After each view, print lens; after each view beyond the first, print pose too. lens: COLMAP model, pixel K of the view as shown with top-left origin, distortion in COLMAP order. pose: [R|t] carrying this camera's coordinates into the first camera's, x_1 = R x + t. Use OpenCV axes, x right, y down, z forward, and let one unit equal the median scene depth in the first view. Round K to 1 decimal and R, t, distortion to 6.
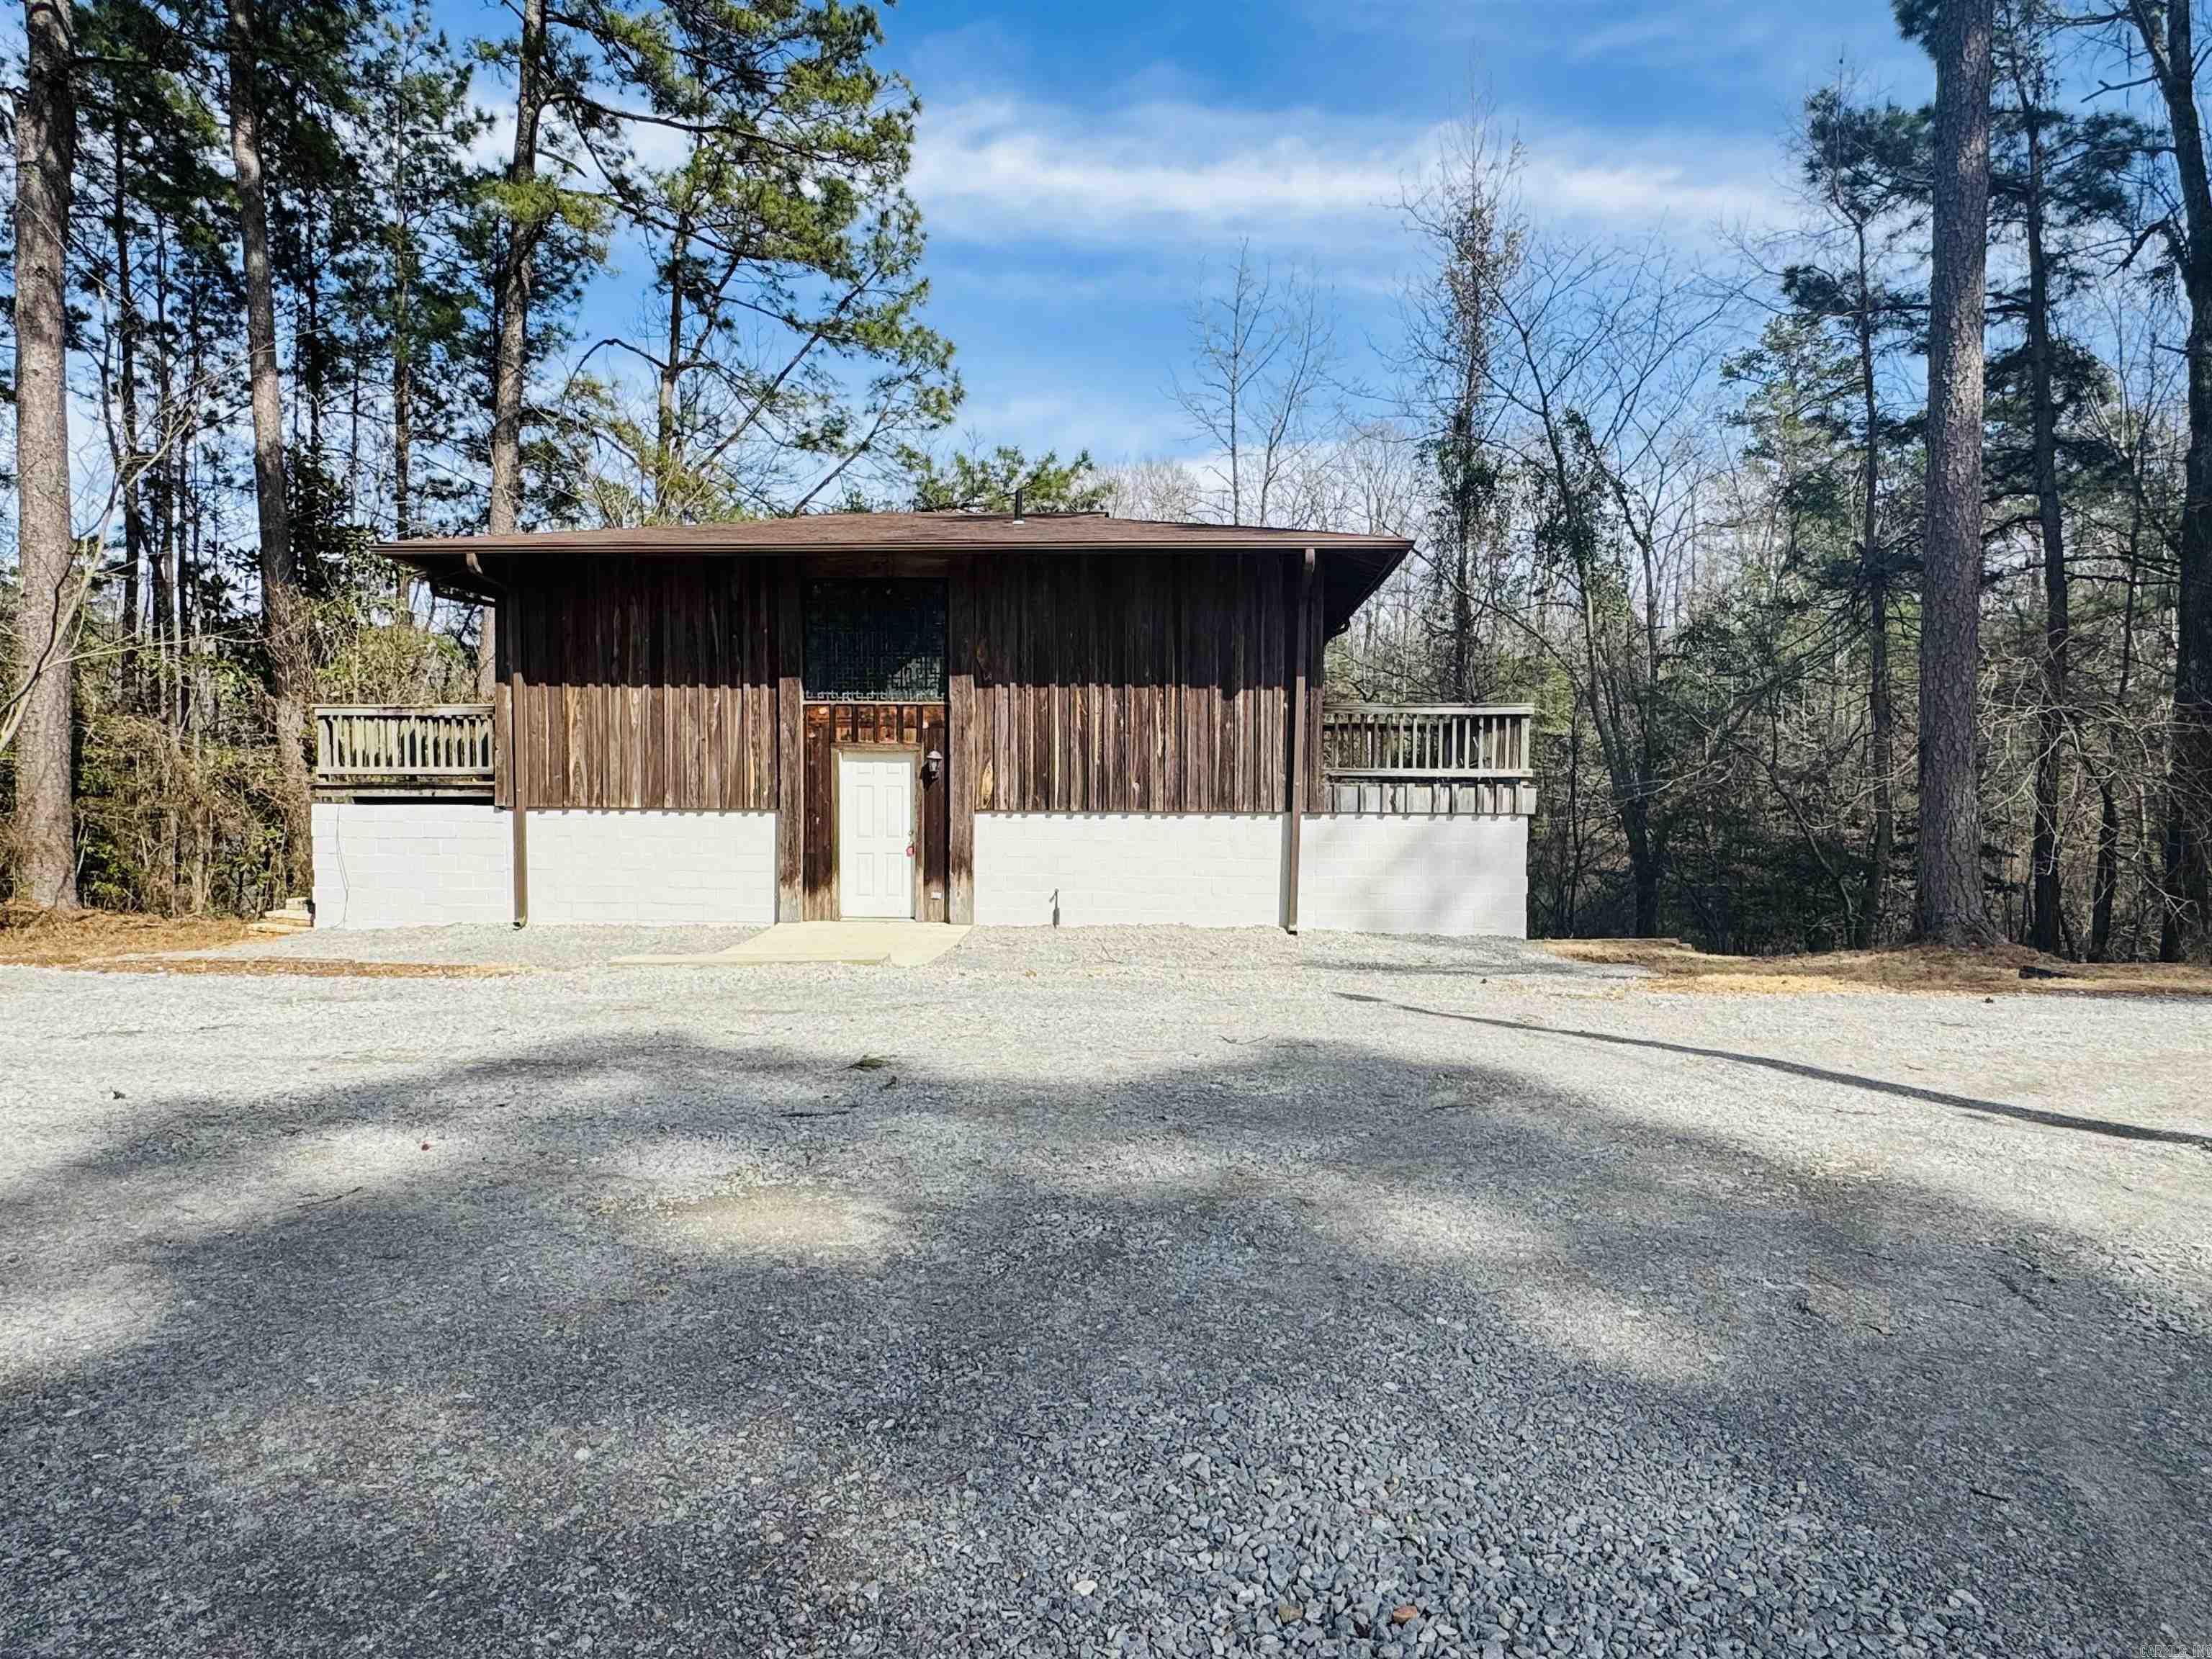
lens RADIAL K [[1349.1, 0, 1108.2], [0, 1349.1, 833.0], [0, 0, 1]] dist [0.015138, -0.004825]
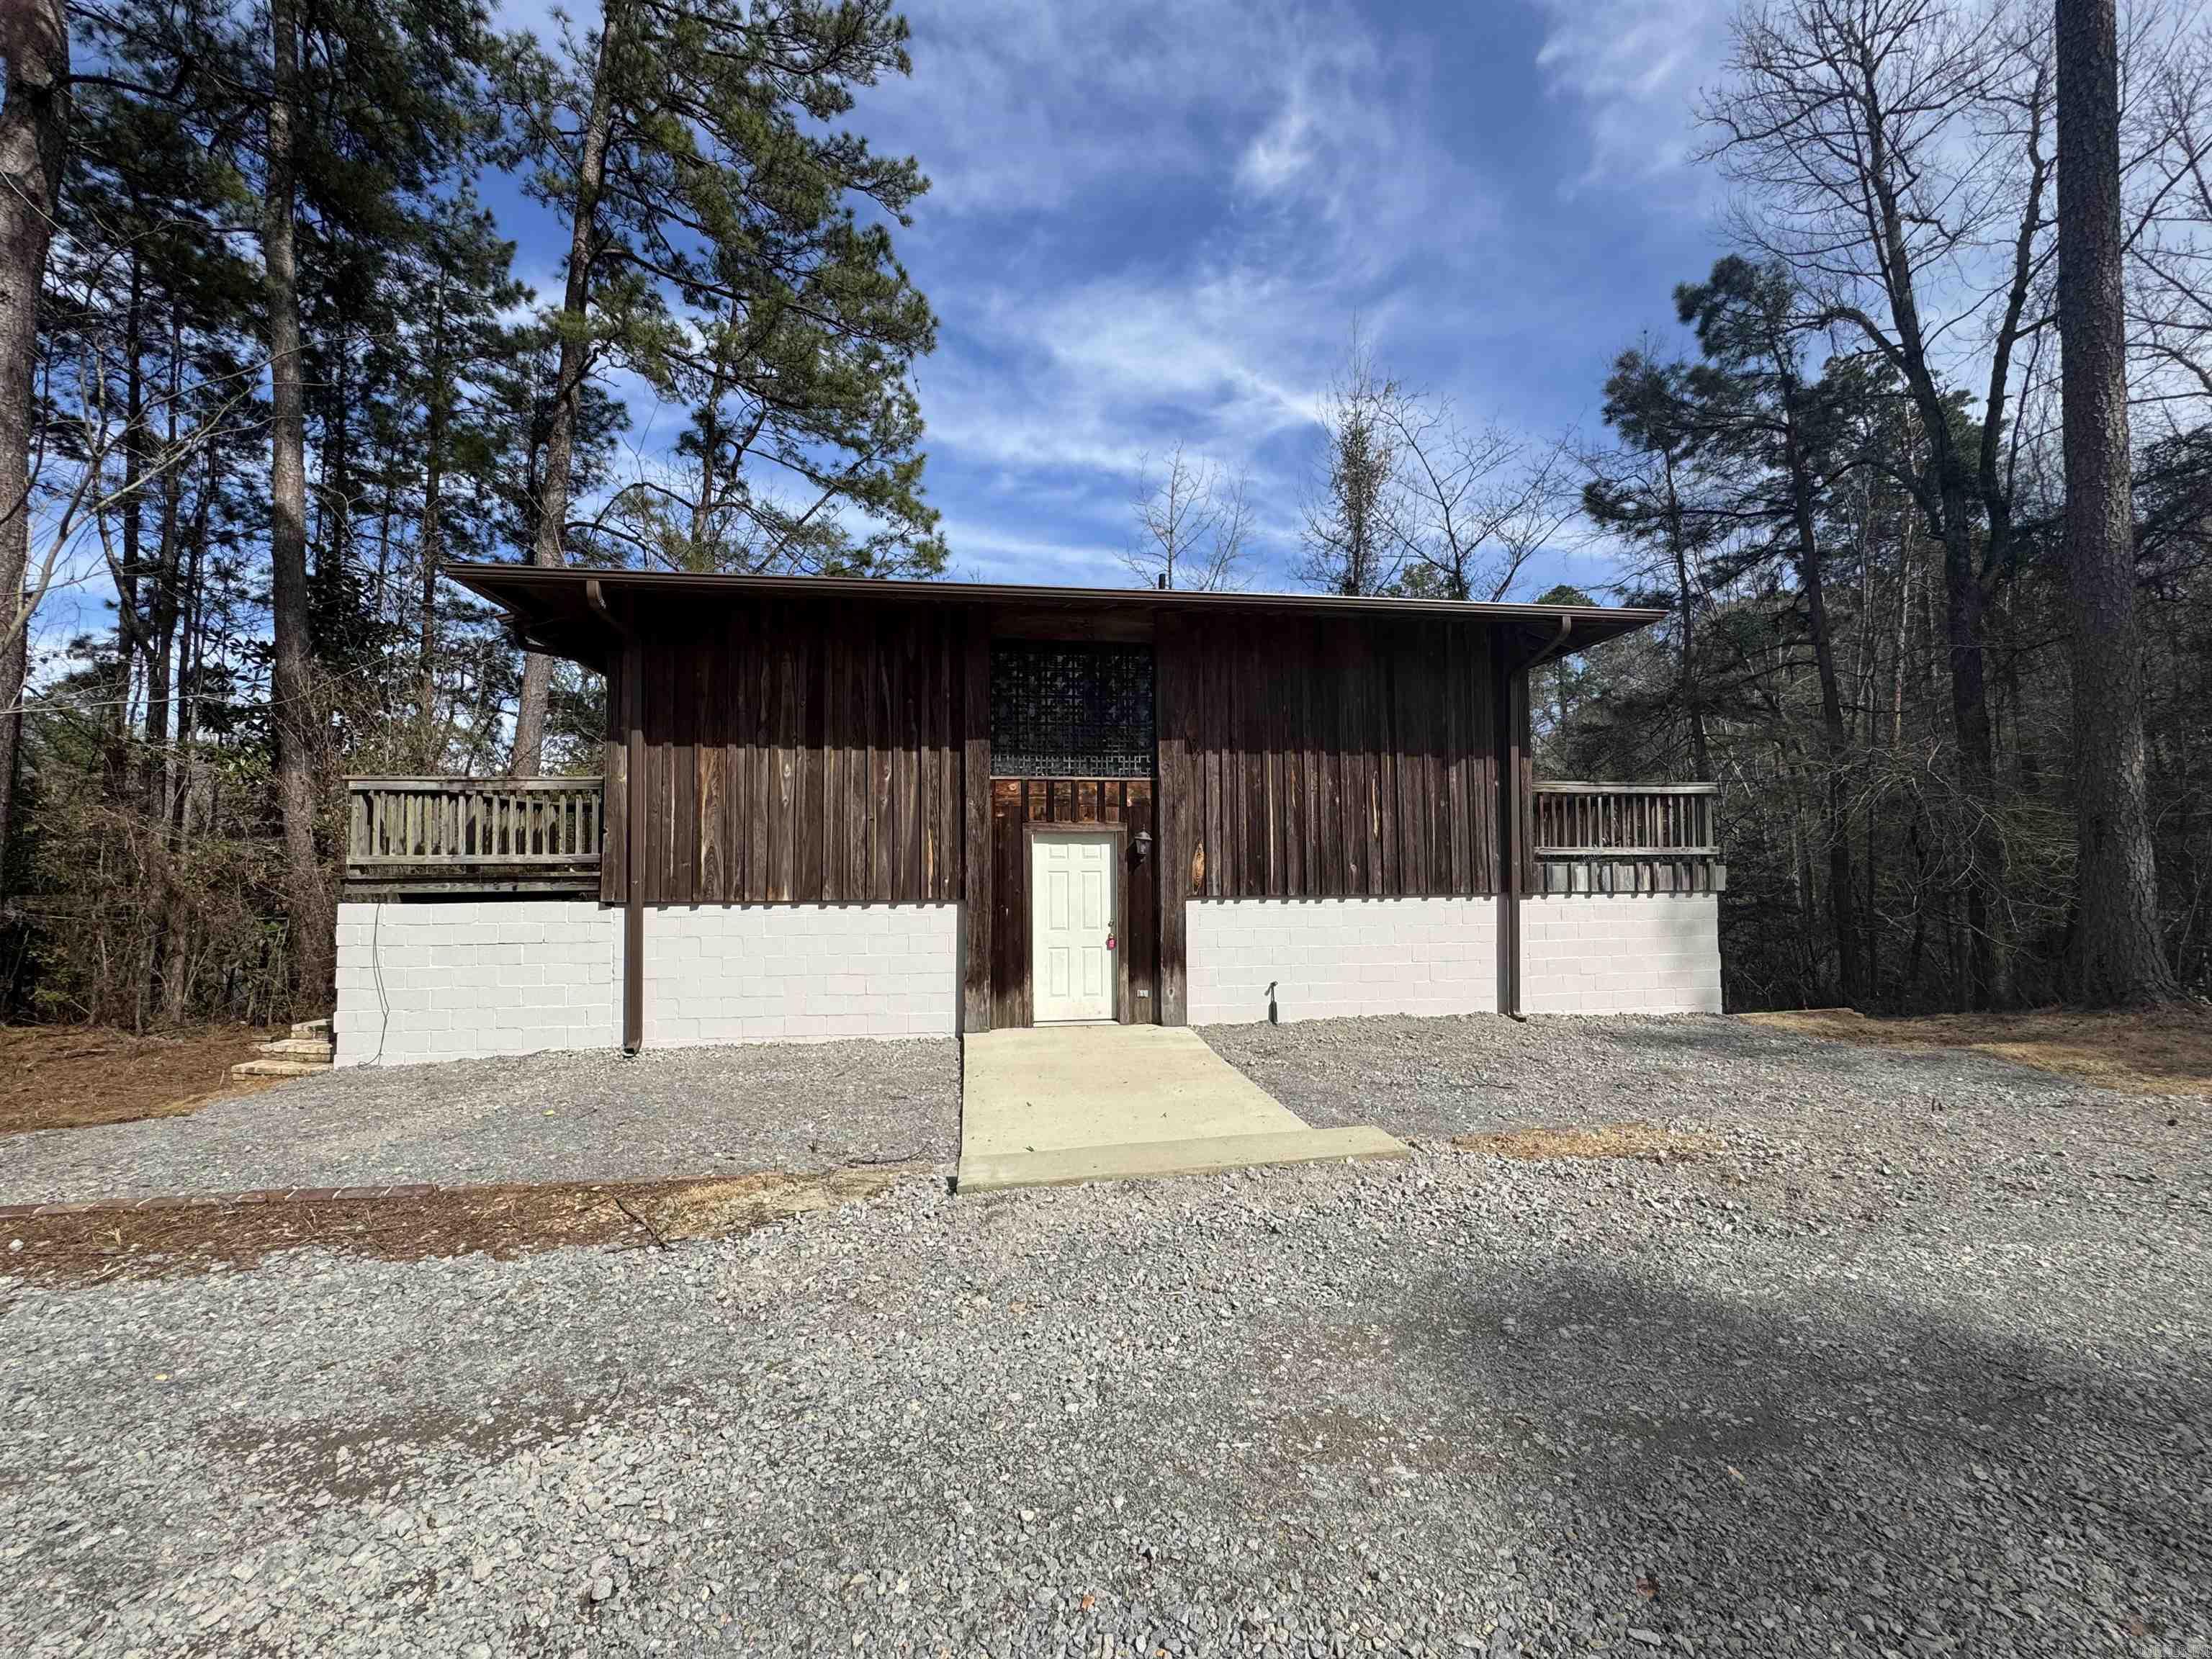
lens RADIAL K [[889.2, 0, 1106.3], [0, 889.2, 827.9], [0, 0, 1]] dist [0.004978, 0.002577]
pose [[0.980341, -0.002467, 0.197296, -0.263088], [0.018332, 0.996736, -0.078625, -0.016683], [-0.196458, 0.080696, 0.977186, 0.420112]]
